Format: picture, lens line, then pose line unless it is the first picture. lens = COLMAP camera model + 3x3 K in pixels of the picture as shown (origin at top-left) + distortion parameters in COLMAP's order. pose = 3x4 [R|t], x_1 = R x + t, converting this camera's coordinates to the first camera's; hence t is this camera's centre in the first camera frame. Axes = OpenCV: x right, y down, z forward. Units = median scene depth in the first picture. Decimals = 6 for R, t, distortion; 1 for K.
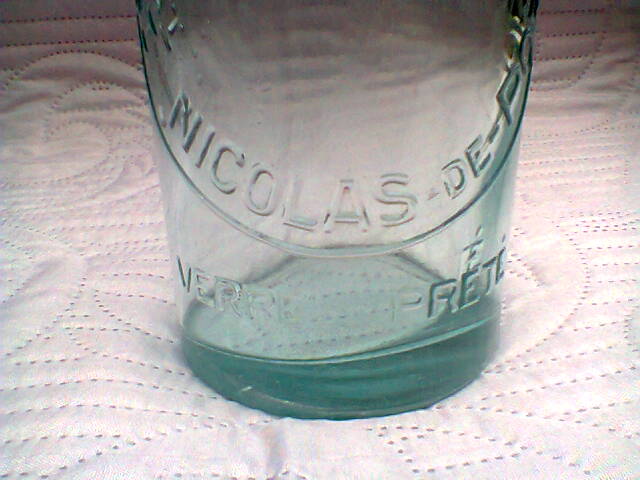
lens RADIAL K [[647.5, 0, 320.0], [0, 647.5, 240.0], [0, 0, 1]] dist [0.001693, -0.022468]
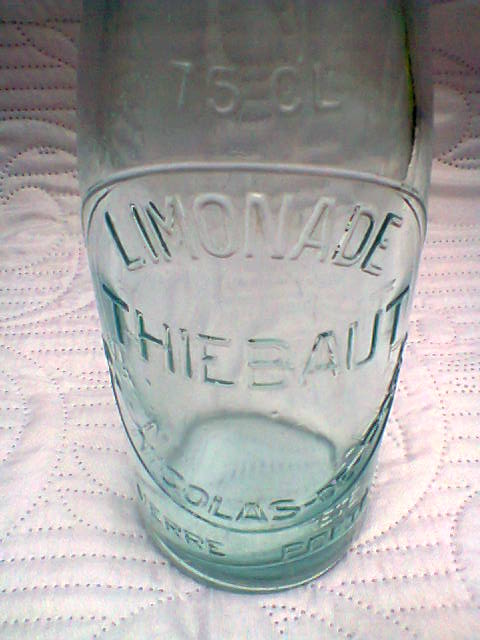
lens RADIAL K [[647.5, 0, 240.0], [0, 647.5, 320.0], [0, 0, 1]] dist [0.001693, -0.022468]
pose [[0.999130, 0.035080, -0.022537, 0.022154], [-0.024895, 0.935495, 0.352463, -0.667190], [0.033448, -0.351595, 0.935554, -0.153104]]
